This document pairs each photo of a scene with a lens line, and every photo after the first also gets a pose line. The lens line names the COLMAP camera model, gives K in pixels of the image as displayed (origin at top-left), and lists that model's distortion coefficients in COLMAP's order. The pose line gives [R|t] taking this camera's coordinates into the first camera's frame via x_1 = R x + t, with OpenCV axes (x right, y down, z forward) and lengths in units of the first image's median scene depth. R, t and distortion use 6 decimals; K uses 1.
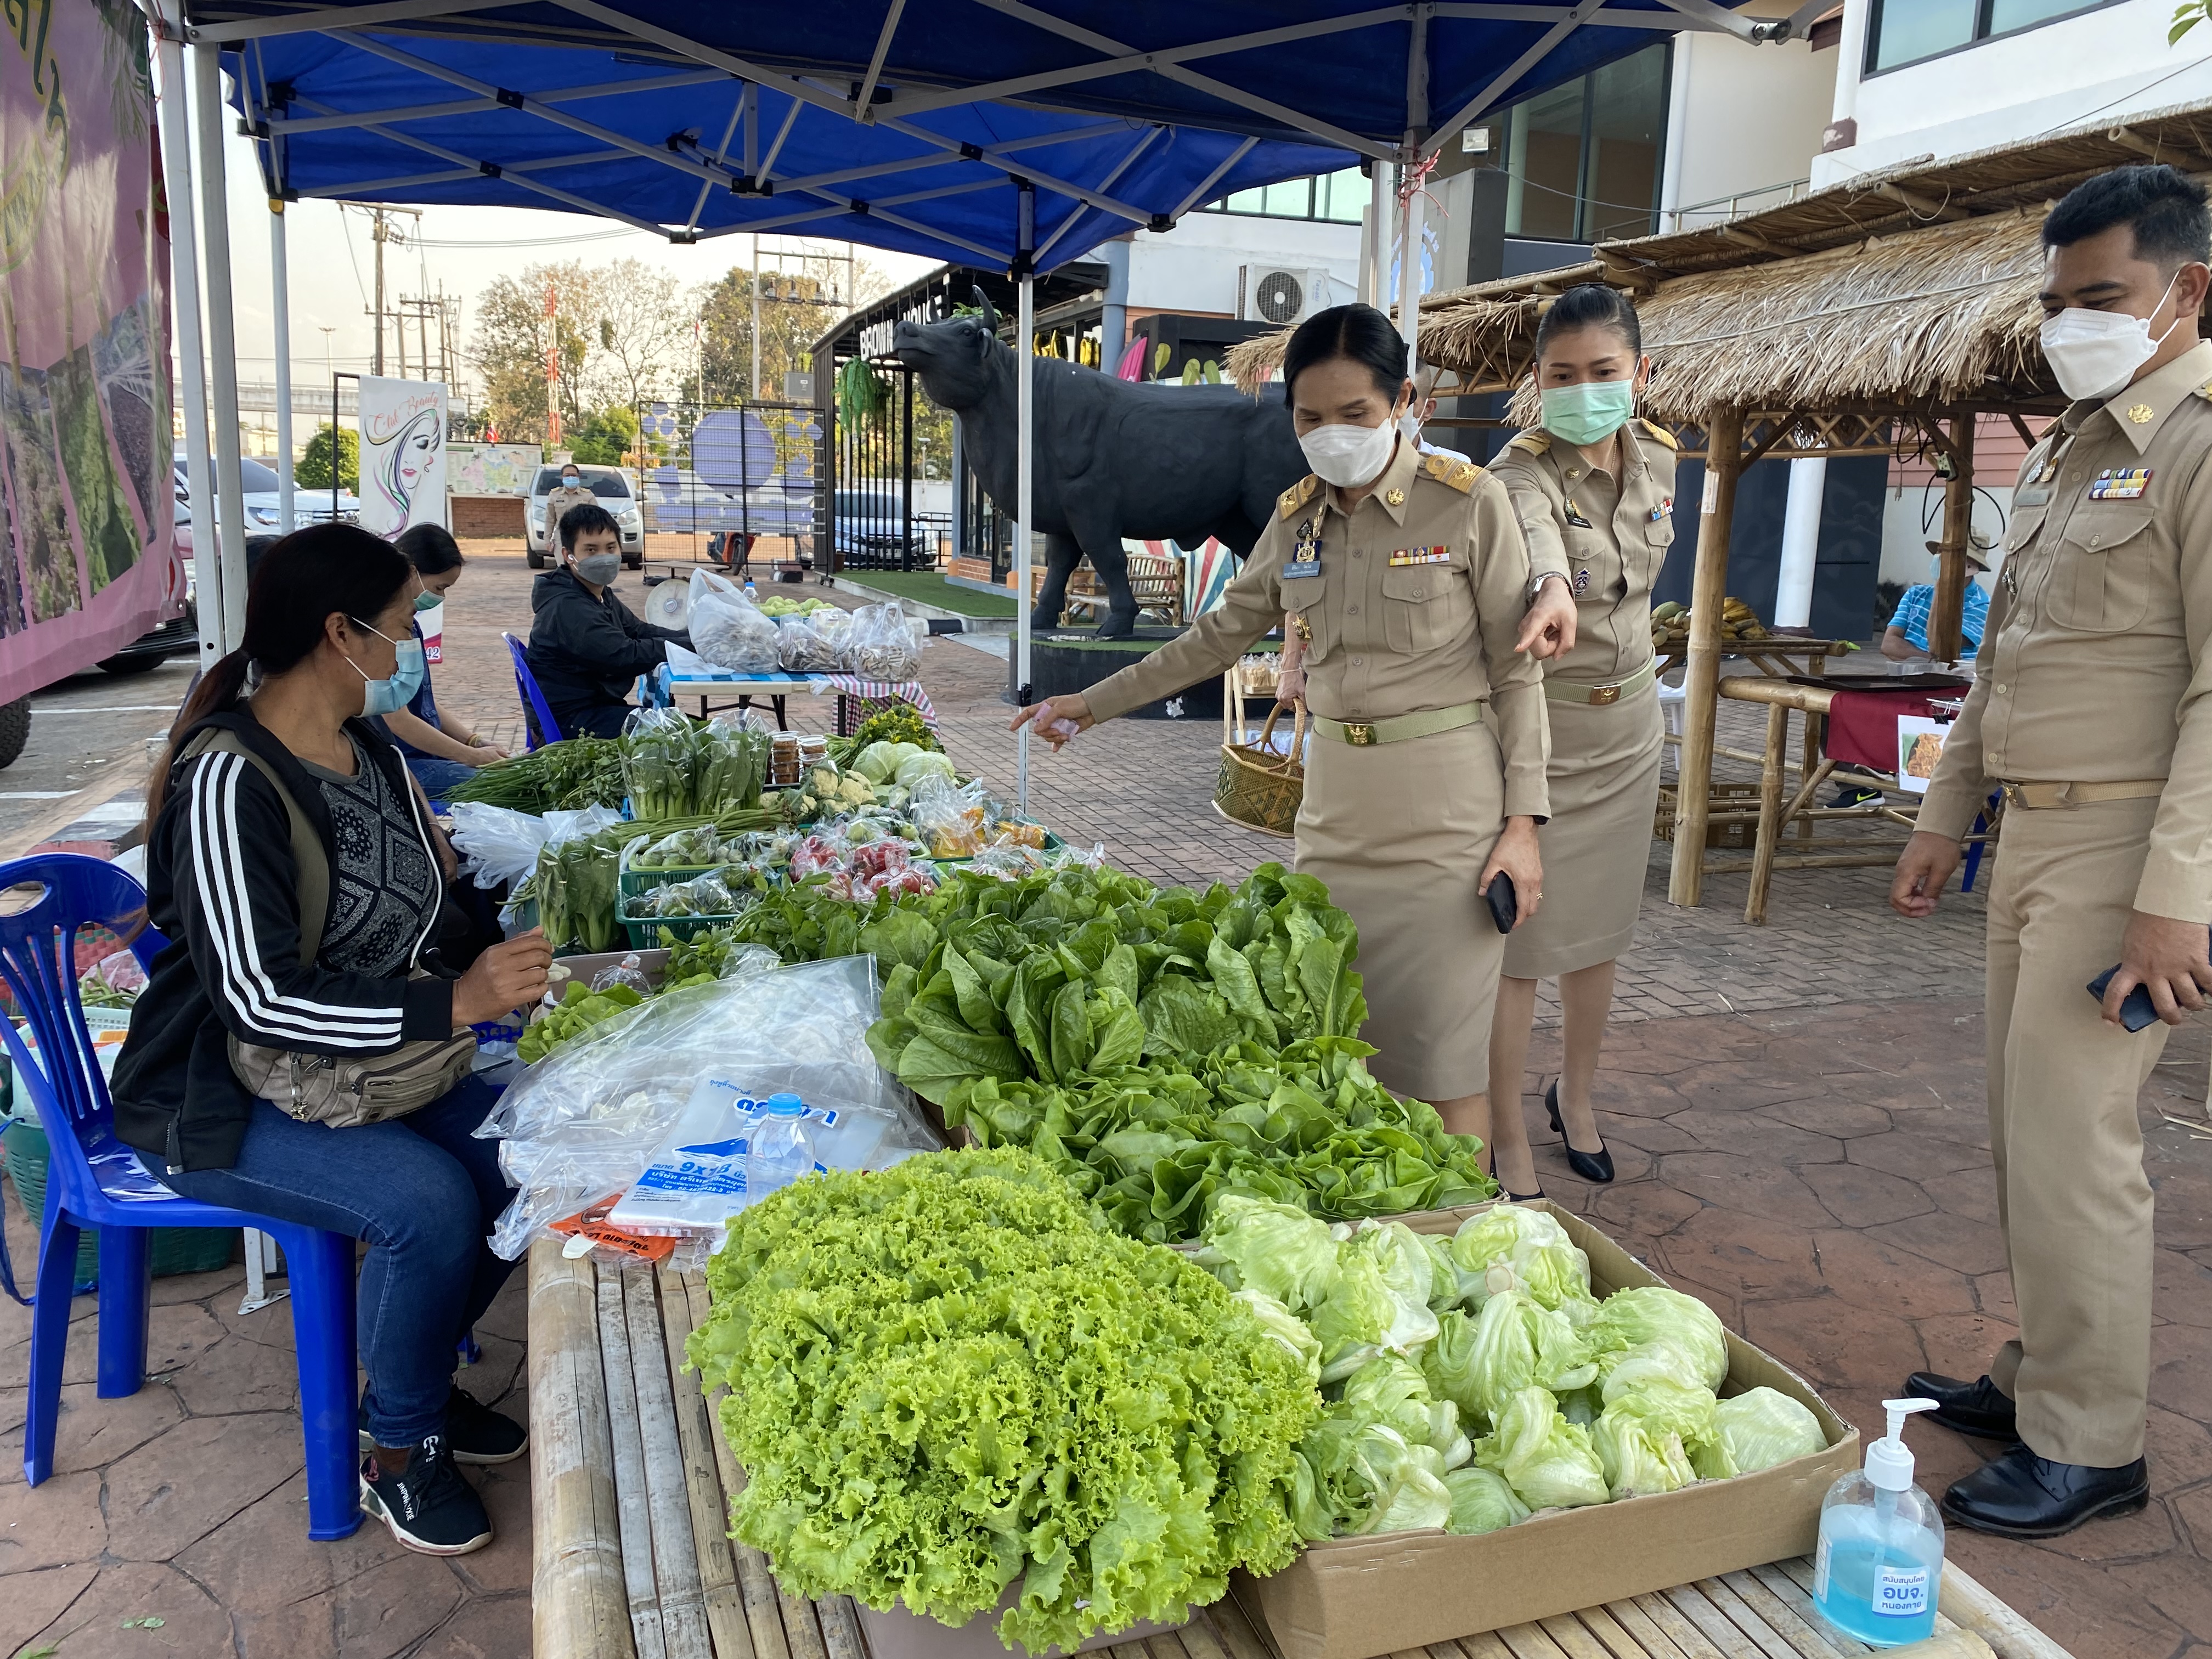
lens RADIAL K [[1679.1, 0, 1120.6], [0, 1679.1, 820.6], [0, 0, 1]] dist [0.019925, -0.003143]
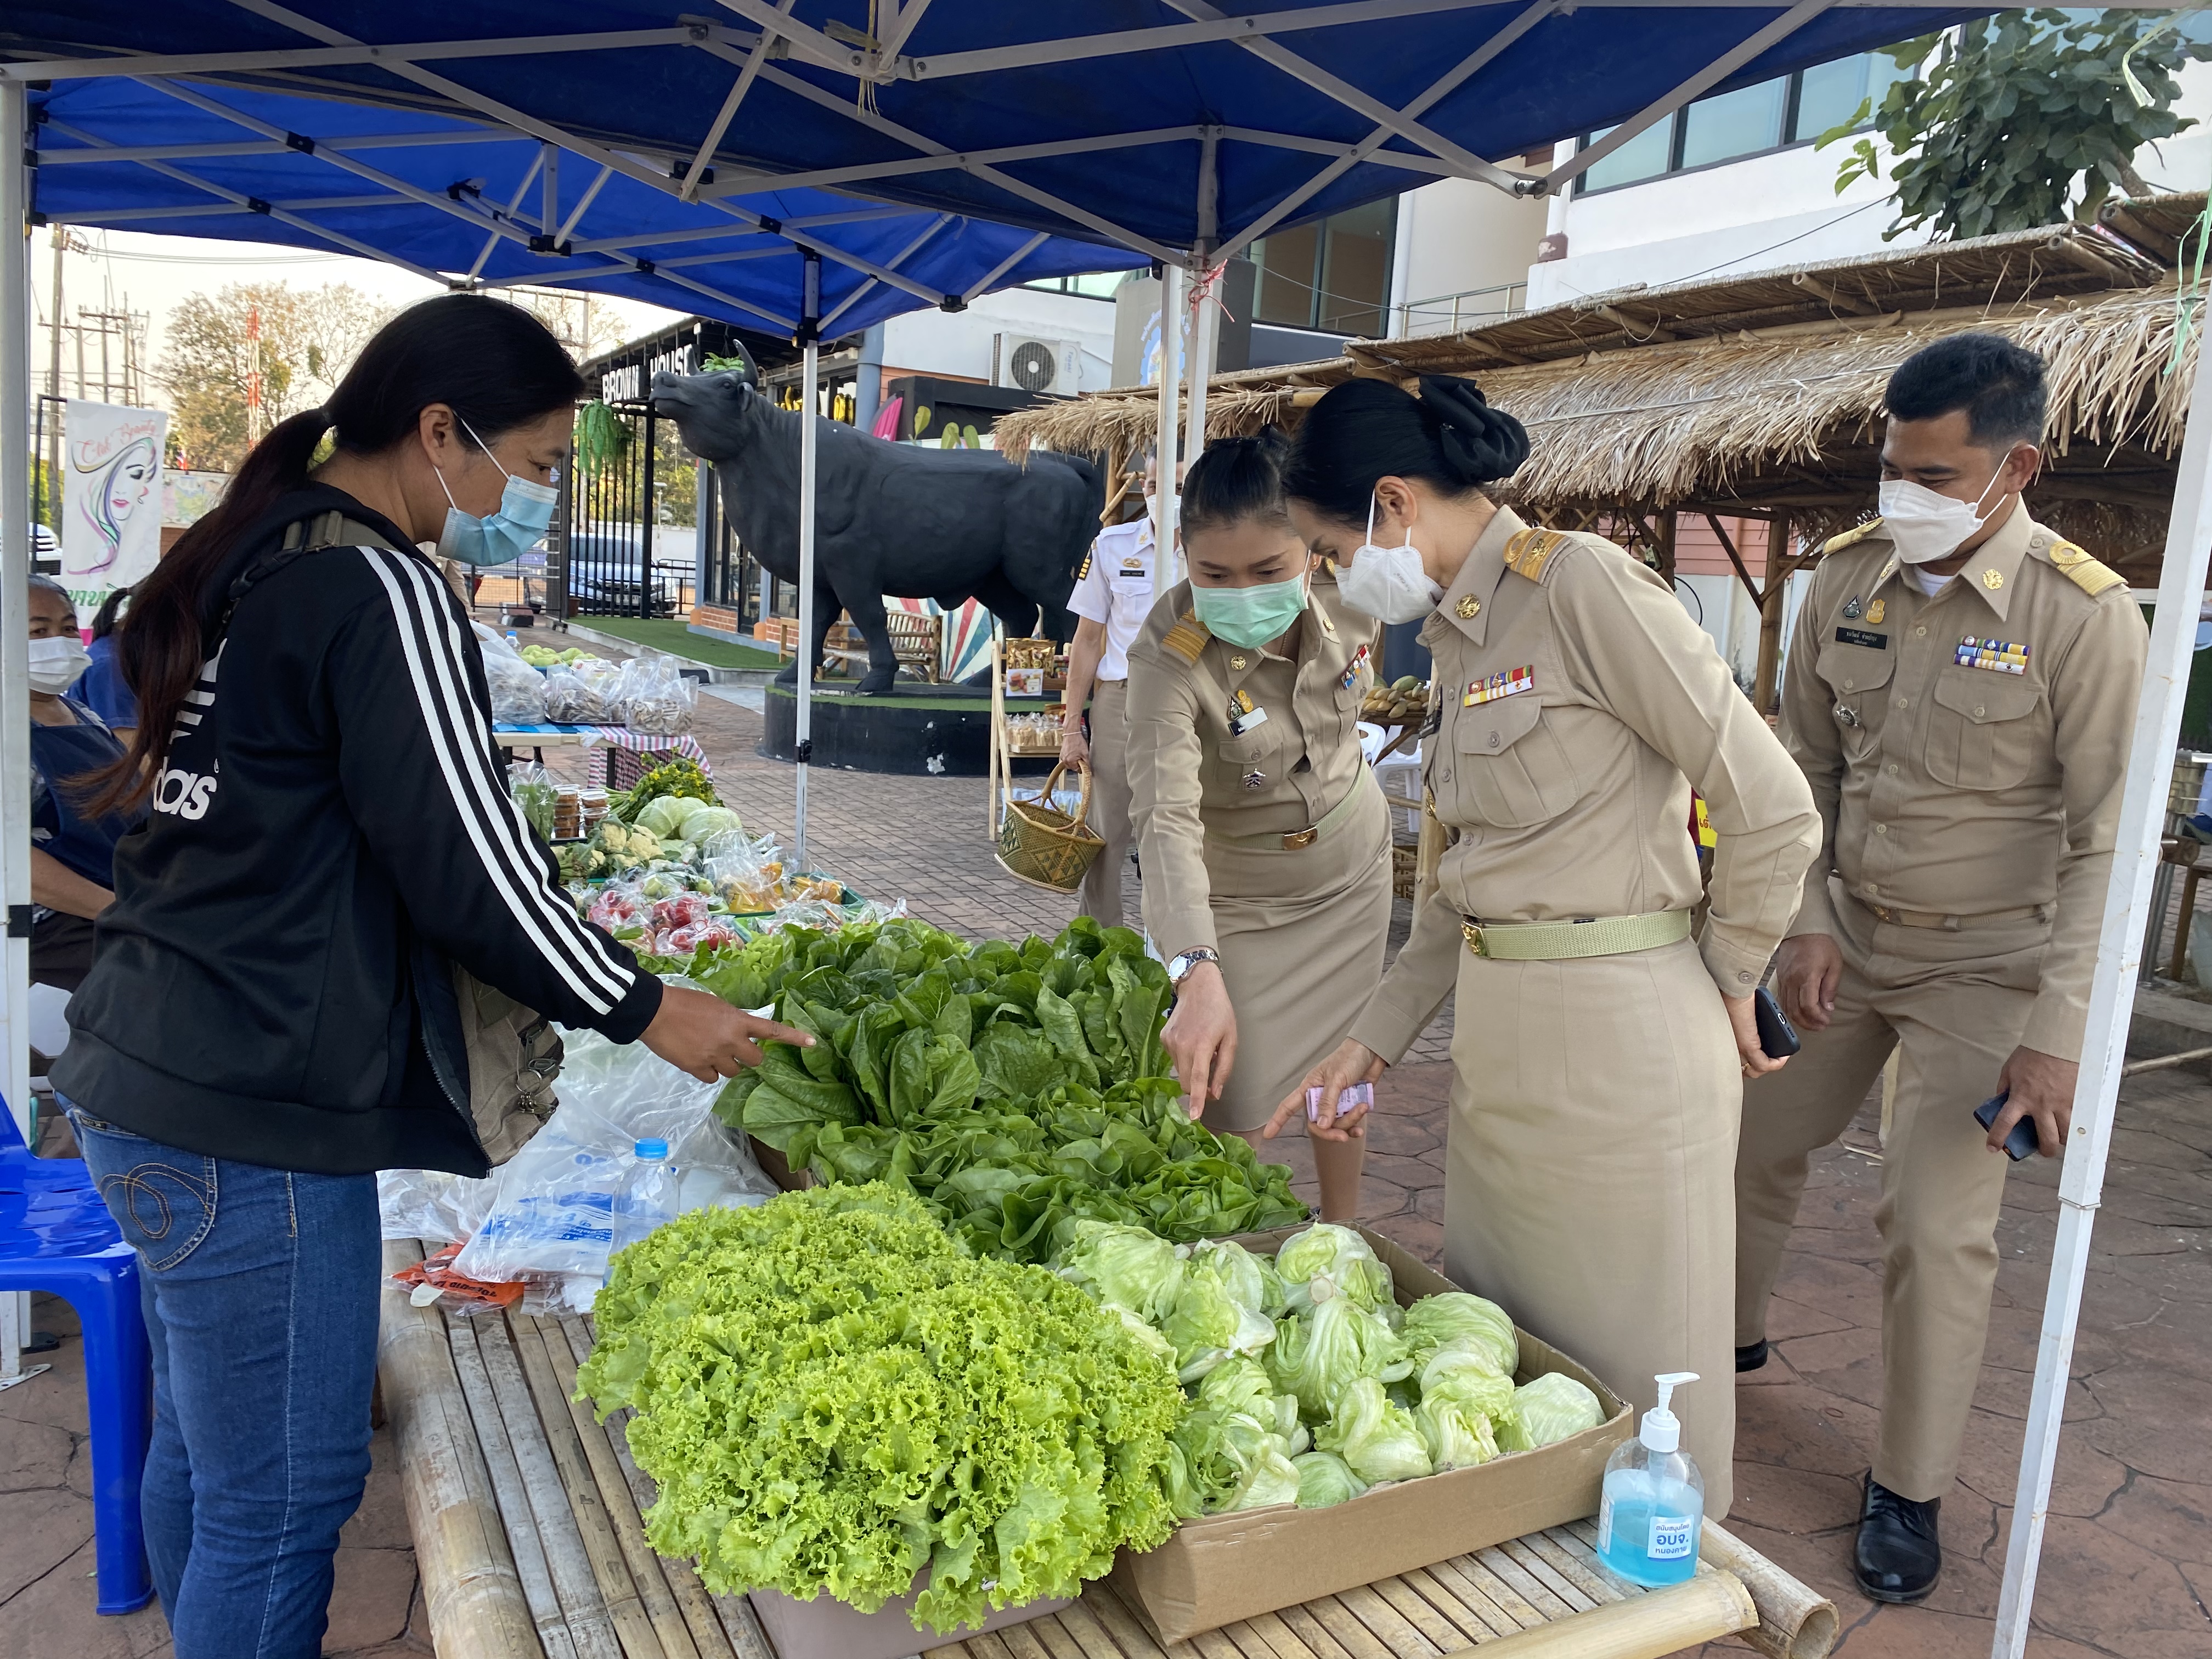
lens RADIAL K [[1681.6, 0, 1117.1], [0, 1681.6, 823.2], [0, 0, 1]] dist [0.026178, -0.012115]
pose [[0.988019, 0.010529, 0.153971, -0.063937], [-0.005614, 0.999462, -0.032326, -0.000436], [-0.154229, 0.031074, 0.987546, -0.071189]]
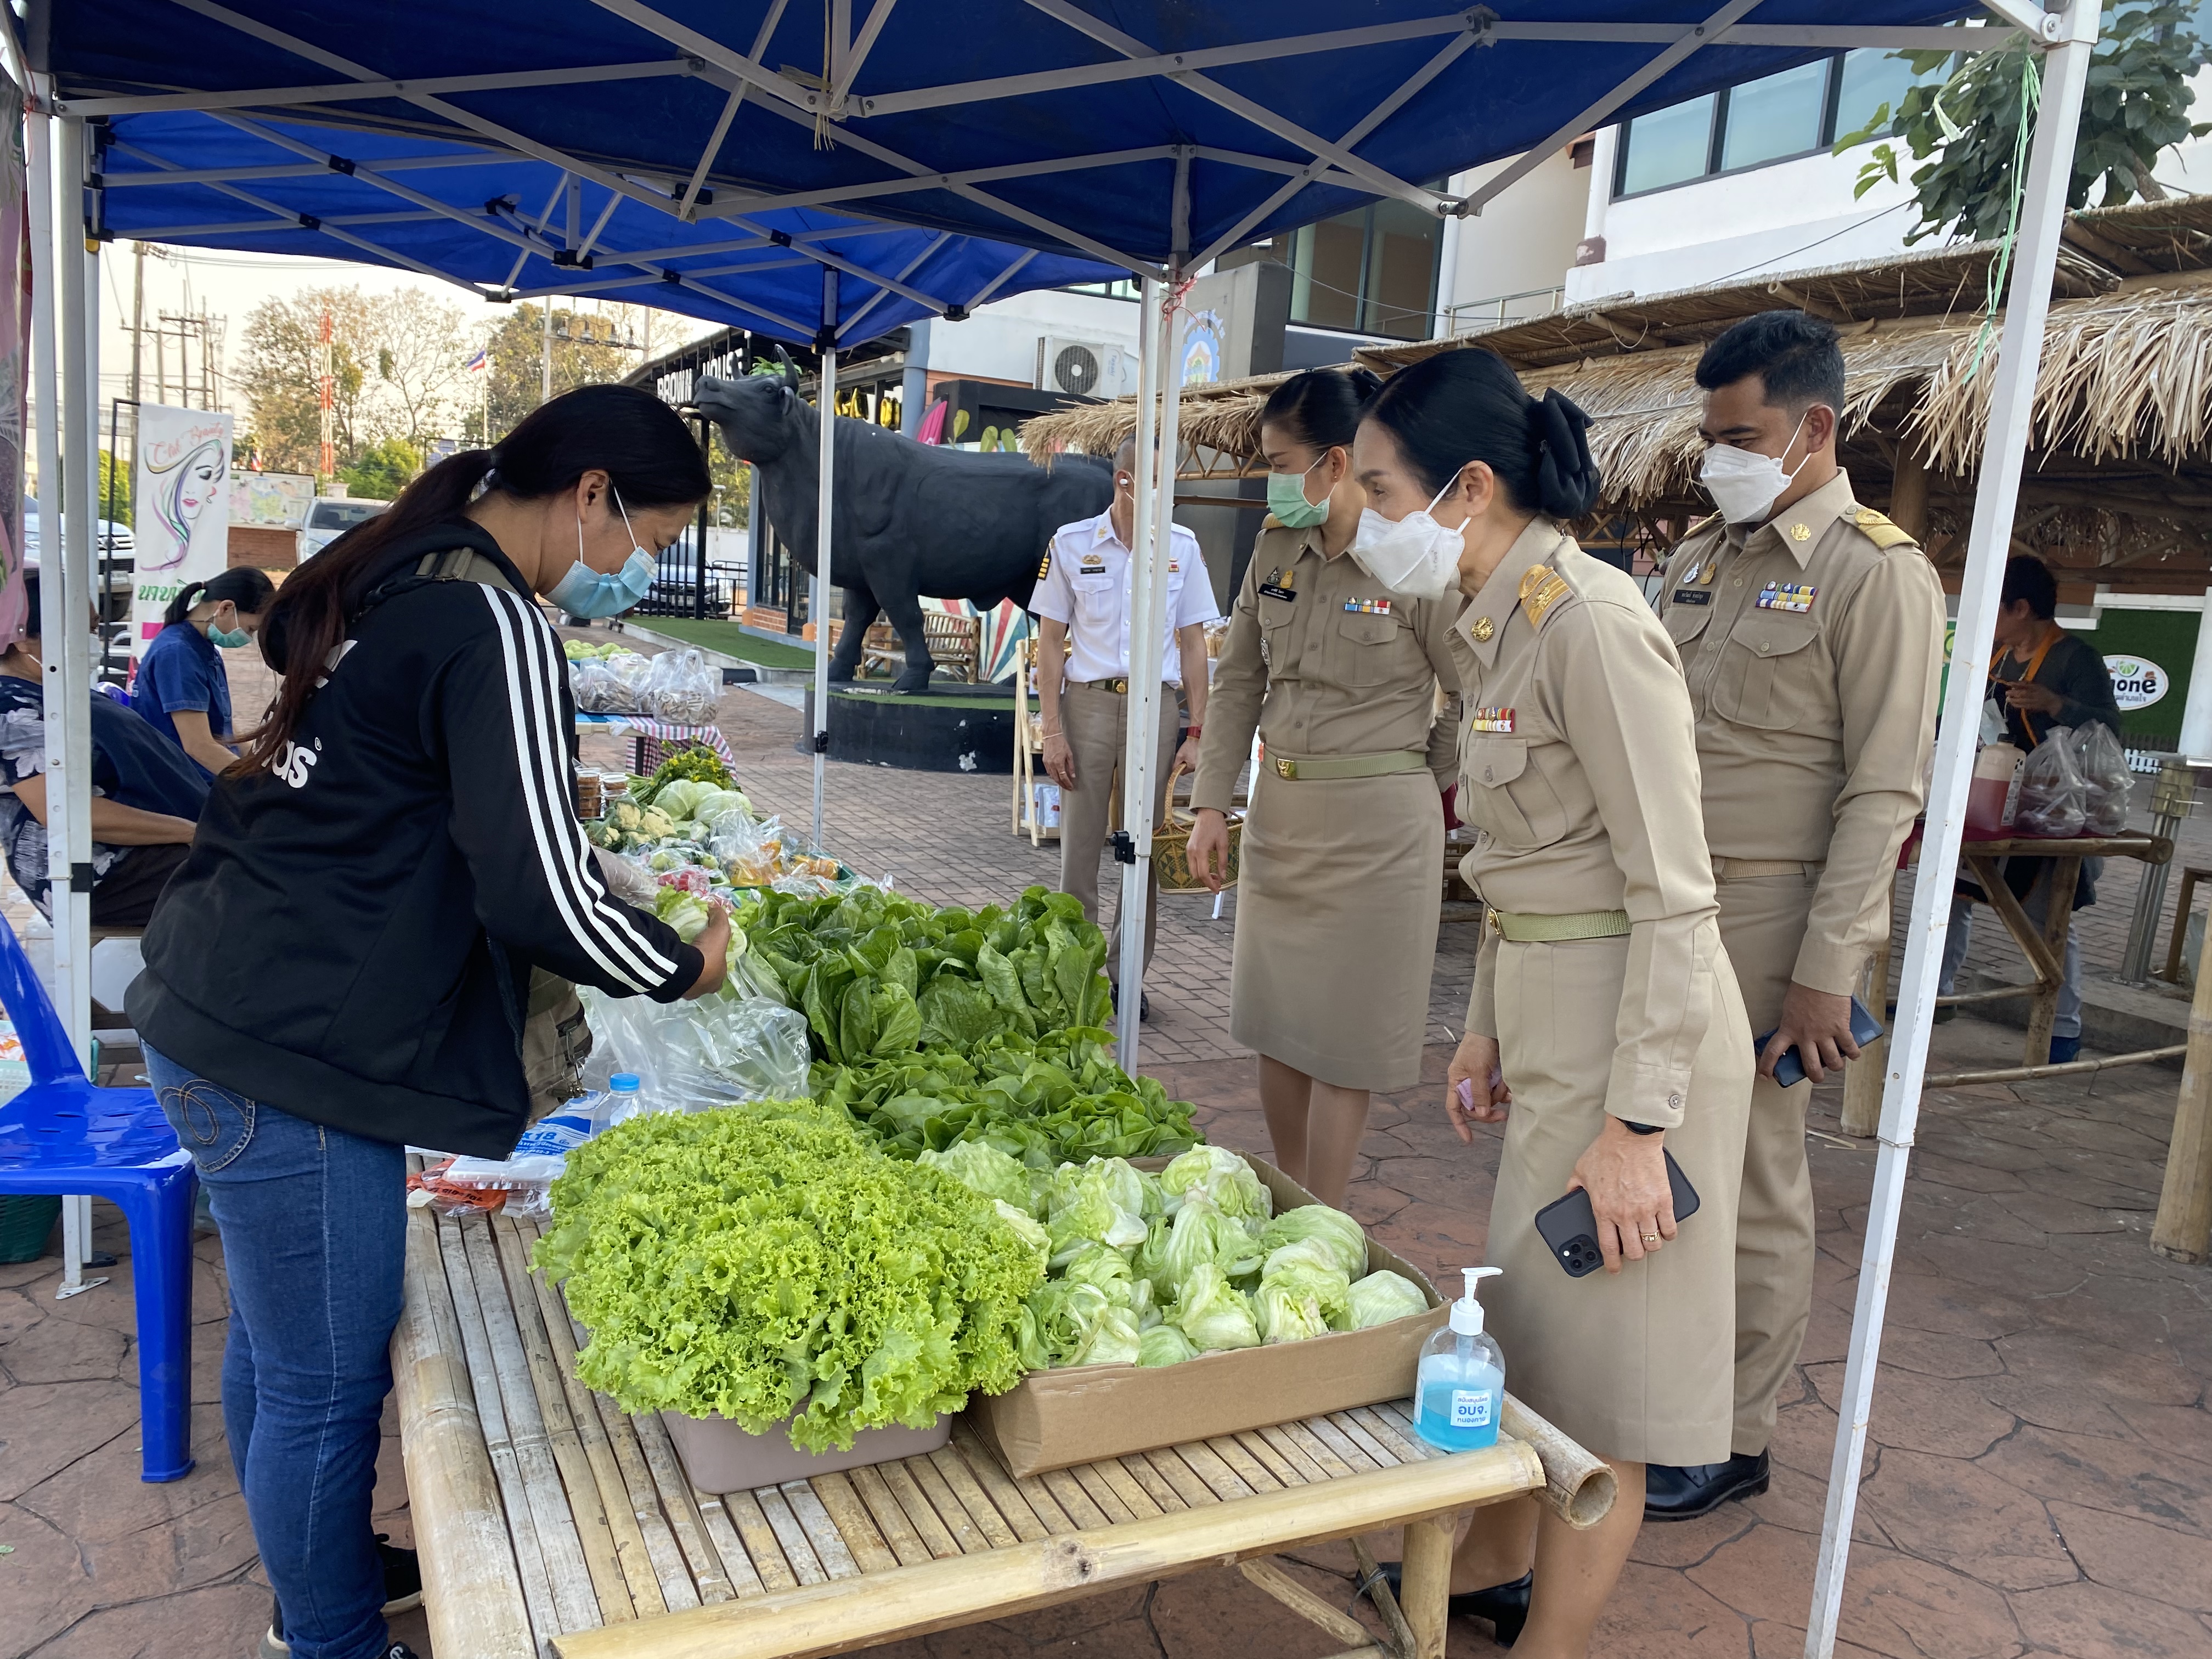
lens RADIAL K [[1689.2, 0, 1105.3], [0, 1689.2, 853.0], [0, 0, 1]] dist [0.028967, -0.016517]
pose [[0.993453, 0.020402, 0.112403, 0.007456], [-0.018482, 0.999665, -0.018096, 0.026789], [-0.112735, 0.015901, 0.993498, -0.191136]]
